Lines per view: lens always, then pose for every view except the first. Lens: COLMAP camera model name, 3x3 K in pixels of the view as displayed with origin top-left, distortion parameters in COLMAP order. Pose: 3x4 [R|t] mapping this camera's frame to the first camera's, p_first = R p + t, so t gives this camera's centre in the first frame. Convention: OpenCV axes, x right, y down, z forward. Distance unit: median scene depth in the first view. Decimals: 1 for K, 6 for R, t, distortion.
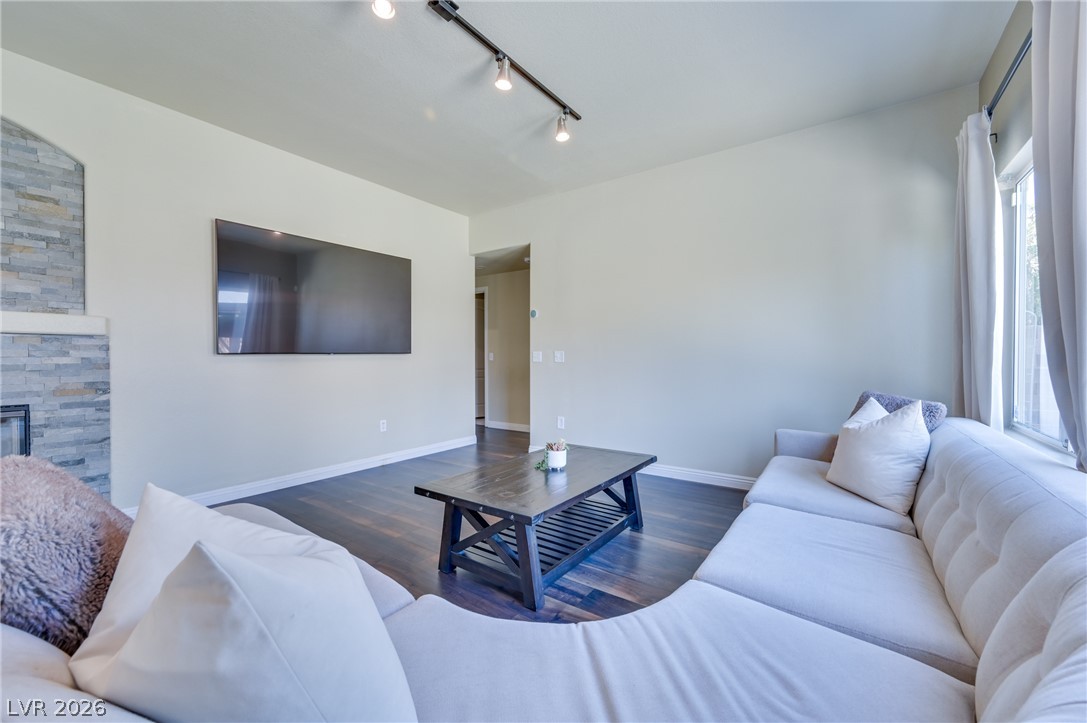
lens RADIAL K [[433.6, 0, 544.8], [0, 433.6, 360.7], [0, 0, 1]] dist [0.000511, 0.000267]
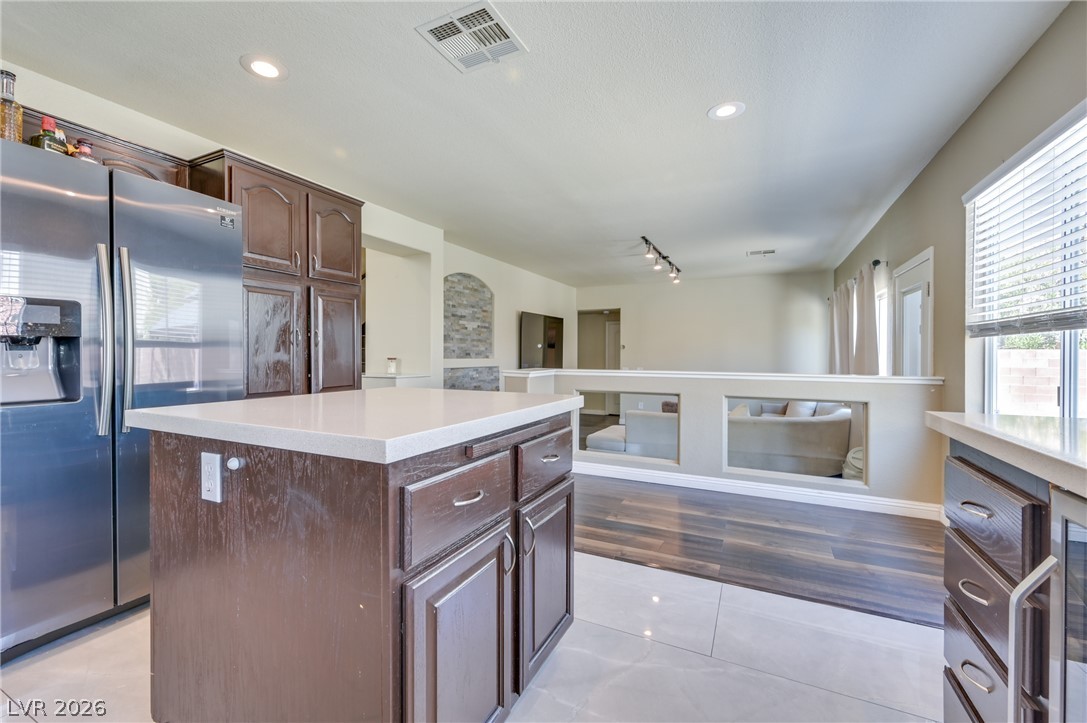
lens RADIAL K [[453.9, 0, 521.7], [0, 453.9, 354.3], [0, 0, 1]] dist [0.000104, 0.000014]
pose [[0.991853, 0.003127, 0.127351, -1.278697], [-0.002016, 0.999959, -0.008849, -0.108580], [-0.127373, 0.008520, 0.991818, -1.547209]]
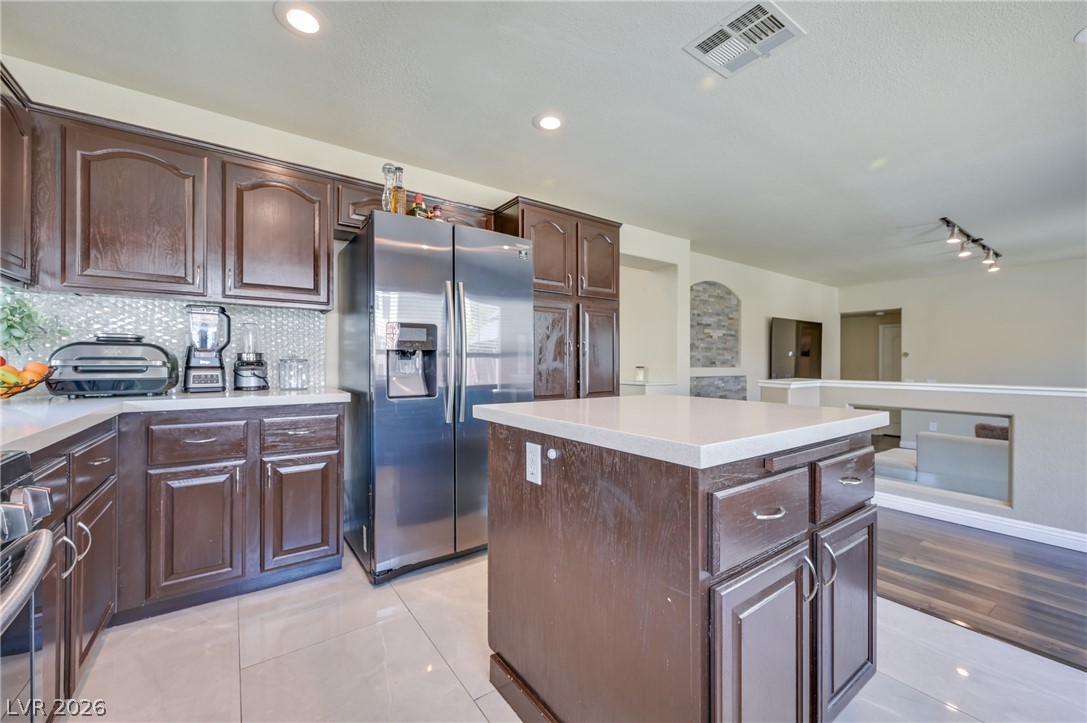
lens RADIAL K [[433.6, 0, 544.8], [0, 433.6, 360.7], [0, 0, 1]] dist [0.000511, 0.000267]
pose [[0.945088, 0.003337, -0.326798, -1.345797], [-0.007494, 0.999906, -0.011462, -0.108883], [0.326729, 0.013282, 0.945025, -1.557453]]
